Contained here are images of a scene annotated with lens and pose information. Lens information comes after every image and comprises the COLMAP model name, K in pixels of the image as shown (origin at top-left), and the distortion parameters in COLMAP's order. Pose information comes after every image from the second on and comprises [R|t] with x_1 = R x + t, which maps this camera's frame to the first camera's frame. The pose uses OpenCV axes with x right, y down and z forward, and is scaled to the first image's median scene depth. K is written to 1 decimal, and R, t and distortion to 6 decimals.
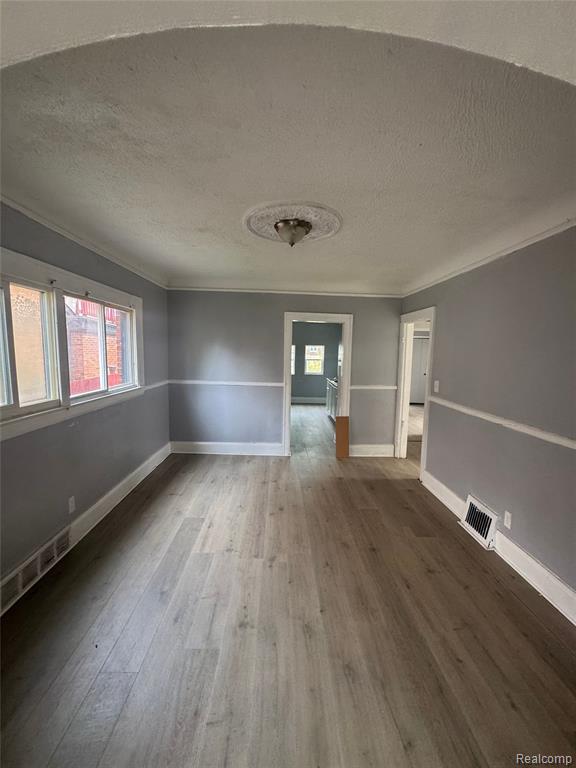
lens RADIAL K [[296.2, 0, 288.0], [0, 296.2, 384.0], [0, 0, 1]] dist [-0.018205, -0.000061]
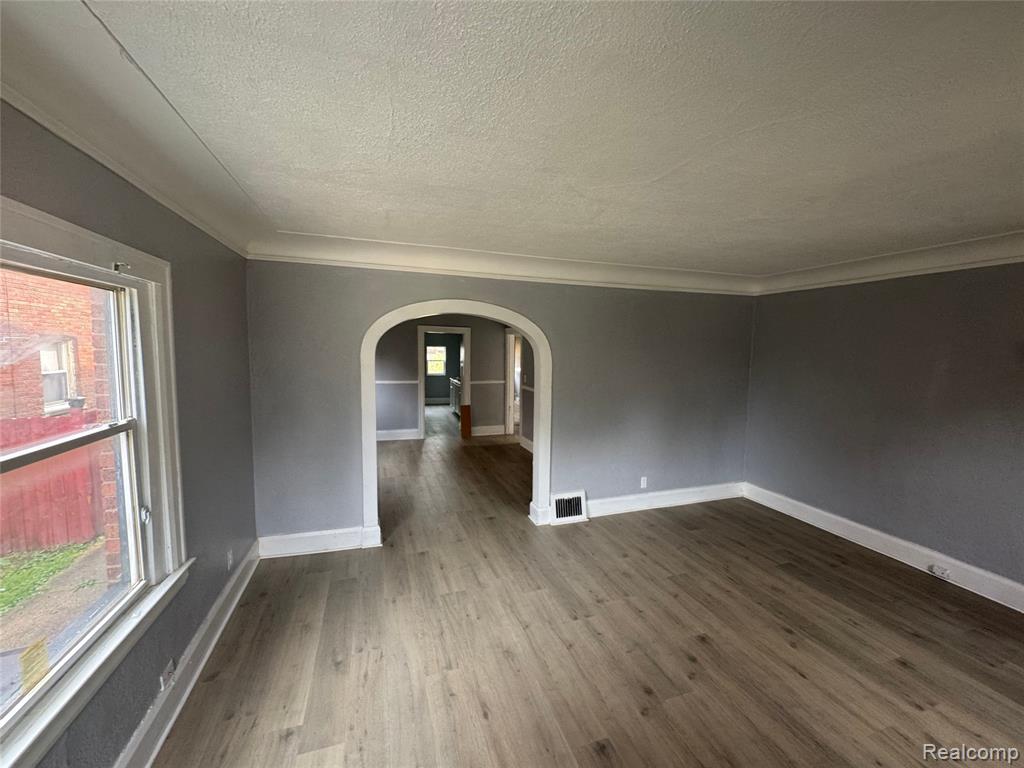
lens RADIAL K [[407.1, 0, 512.0], [0, 407.1, 384.0], [0, 0, 1]] dist [-0.002683, -0.000165]
pose [[0.956230, -0.034061, 0.290627, -0.134282], [0.039050, 0.999172, -0.011383, 0.044784], [-0.289999, 0.022233, 0.956769, -0.759296]]
